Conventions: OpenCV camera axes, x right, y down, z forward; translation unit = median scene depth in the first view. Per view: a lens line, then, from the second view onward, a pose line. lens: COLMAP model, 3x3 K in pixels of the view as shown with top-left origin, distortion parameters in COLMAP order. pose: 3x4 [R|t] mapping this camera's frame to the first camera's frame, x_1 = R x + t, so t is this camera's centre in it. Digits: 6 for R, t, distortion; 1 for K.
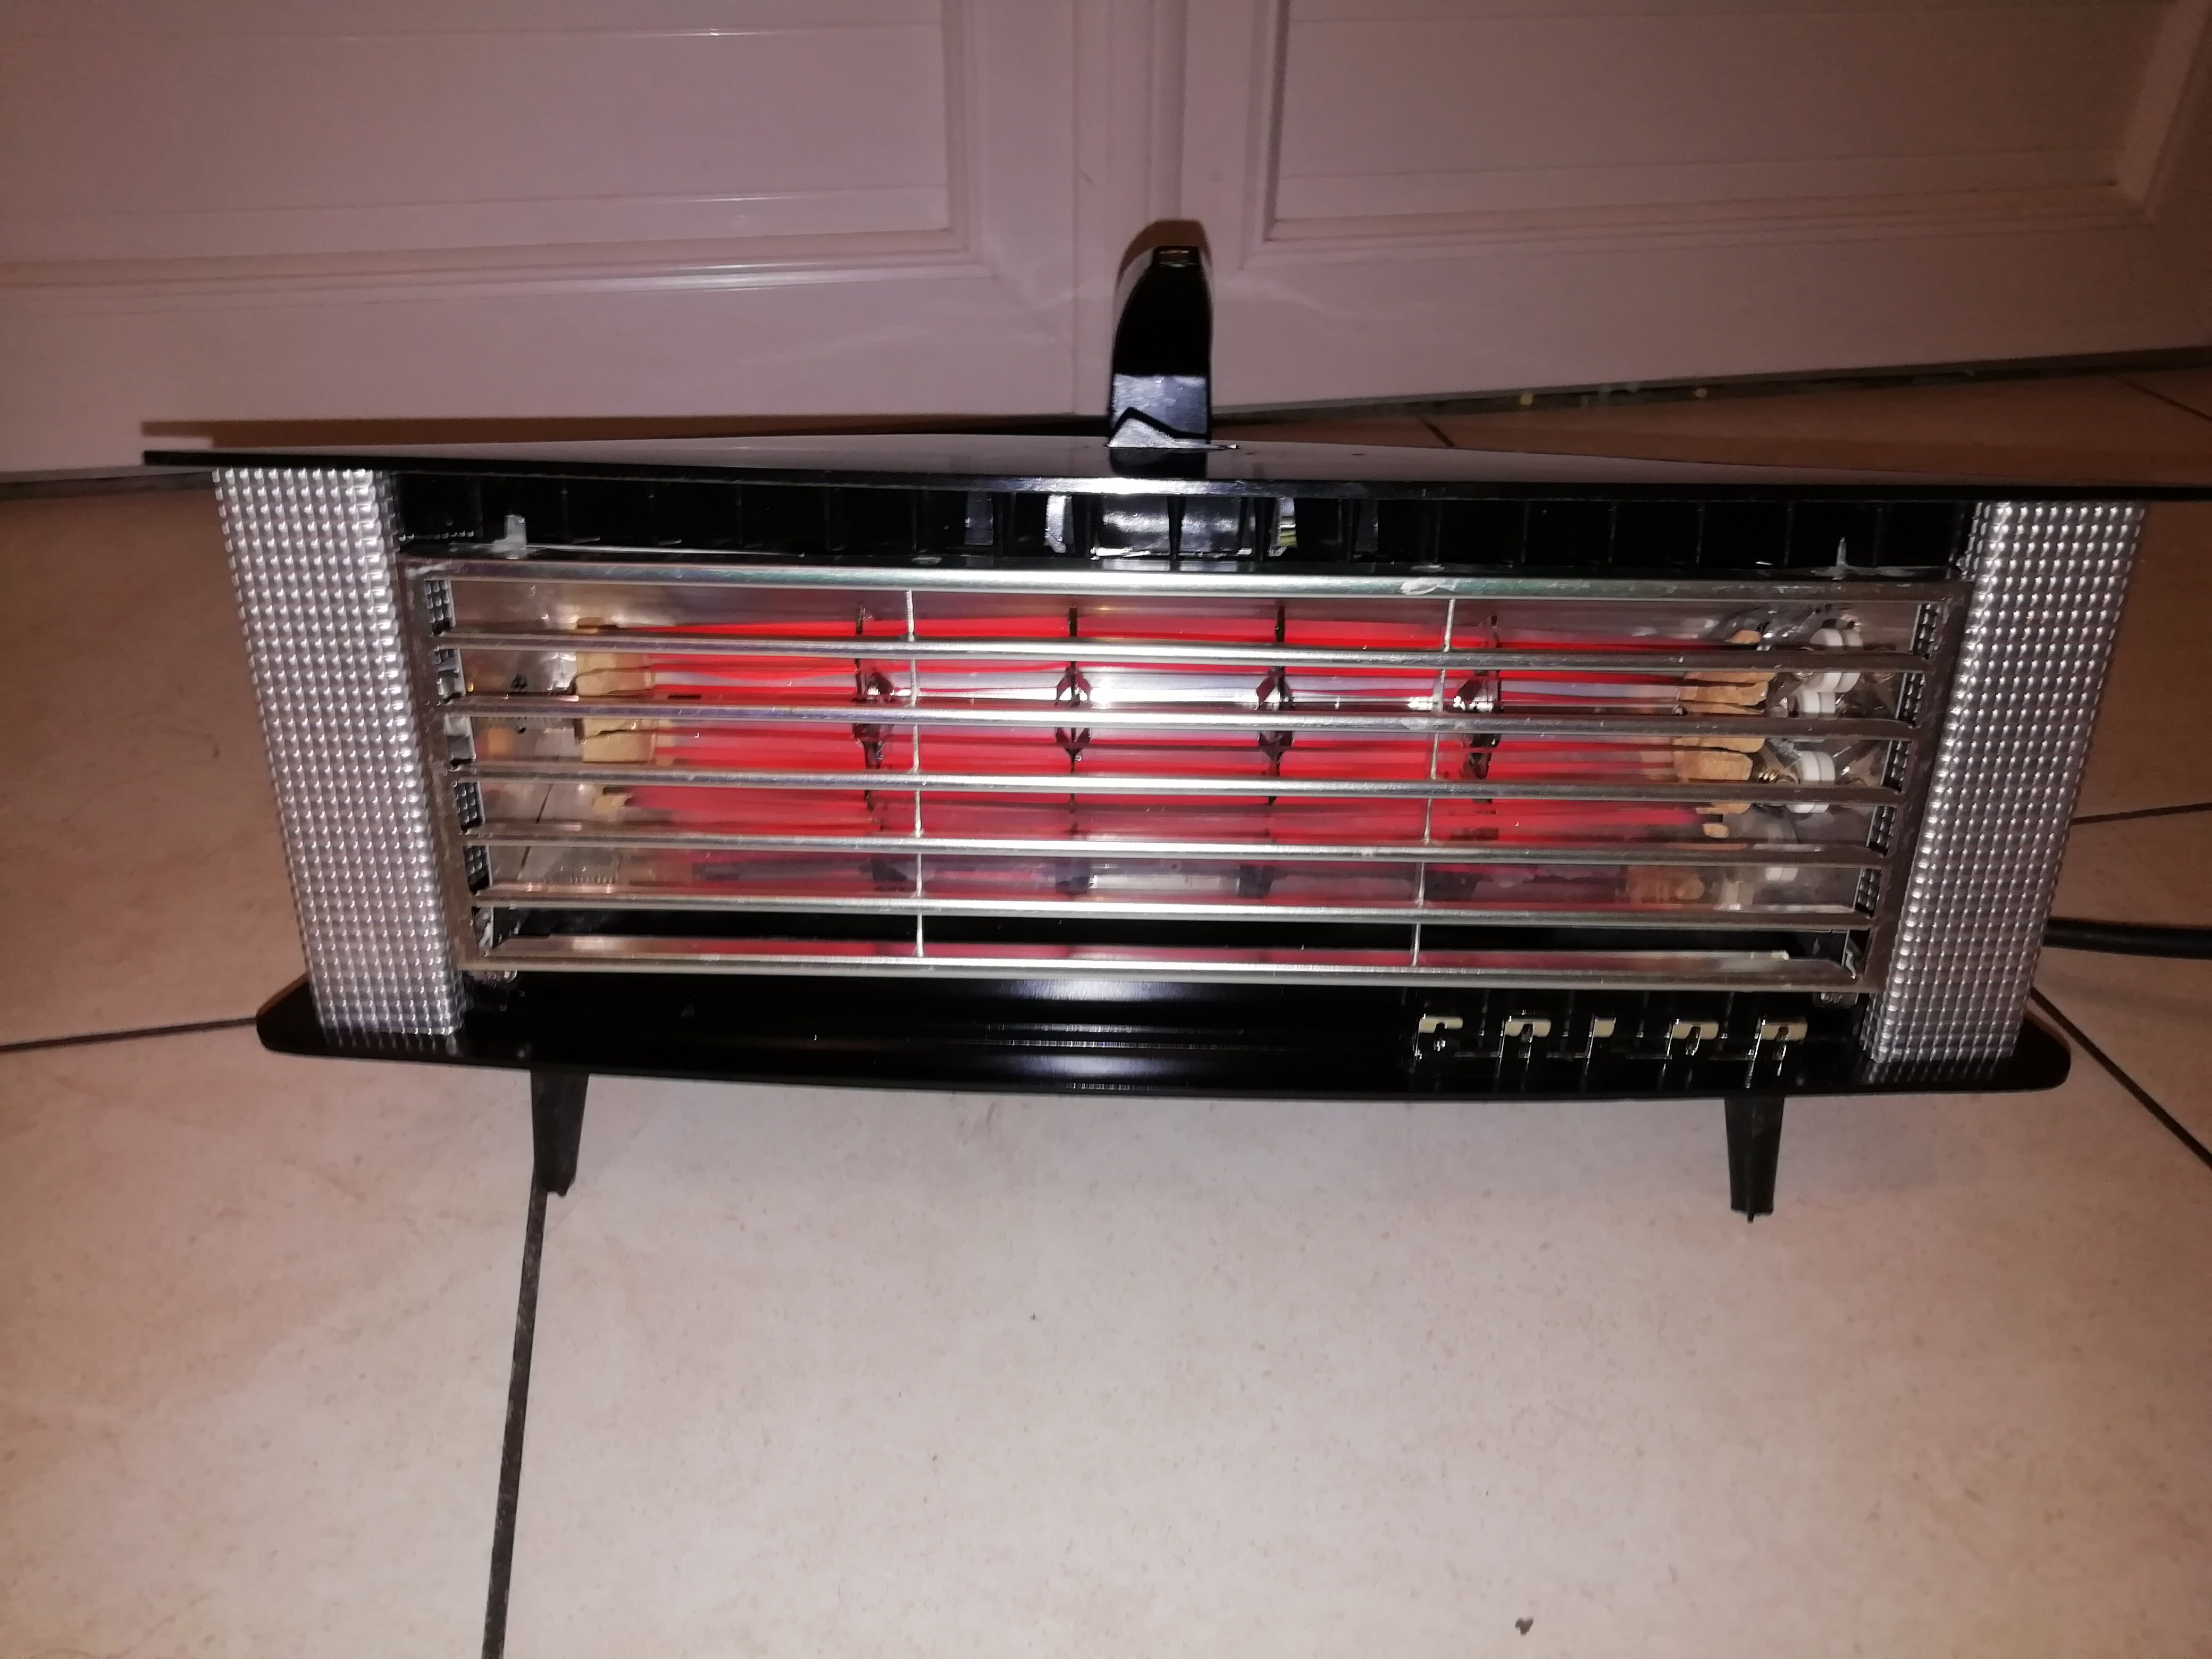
lens RADIAL K [[1643.0, 0, 1102.8], [0, 1643.0, 869.8], [0, 0, 1]] dist [-0.025833, 0.018147]
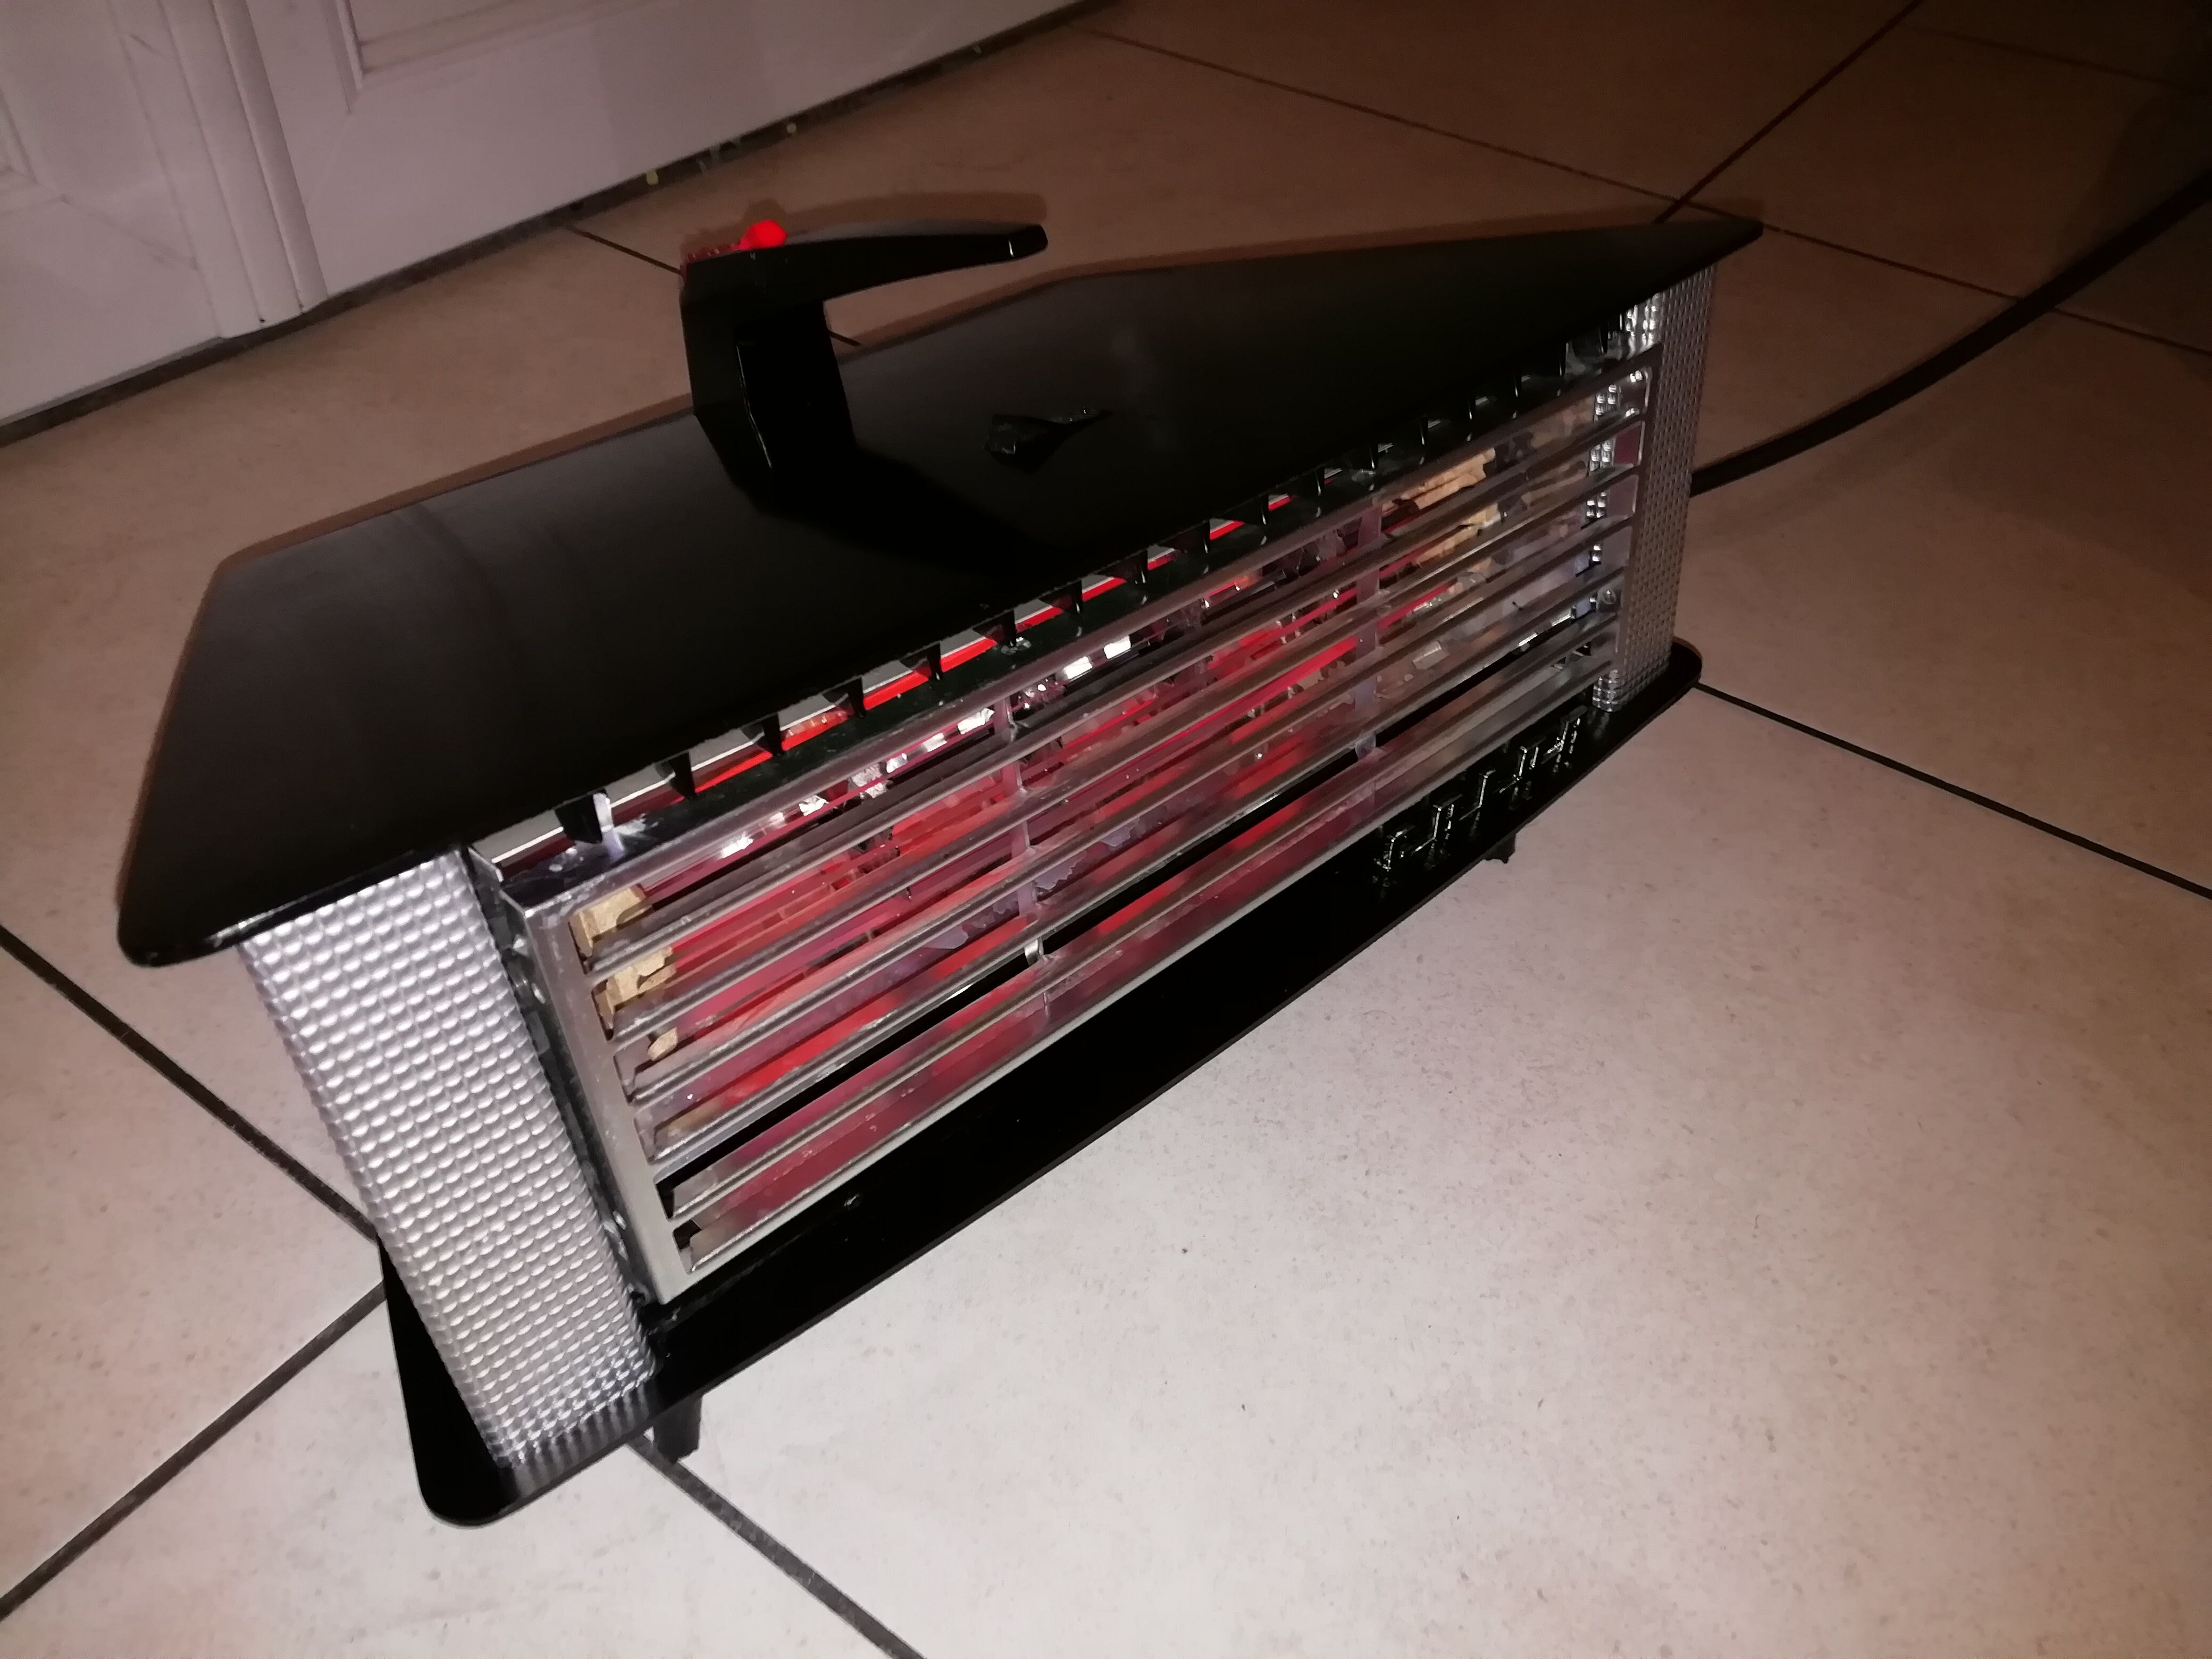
lens RADIAL K [[1643.0, 0, 1094.8], [0, 1643.0, 830.9], [0, 0, 1]] dist [-0.025833, 0.018147]
pose [[0.727055, -0.443360, 0.524236, -0.553543], [0.346920, 0.896135, 0.276746, -0.303983], [-0.592484, -0.019342, 0.805350, 0.189671]]
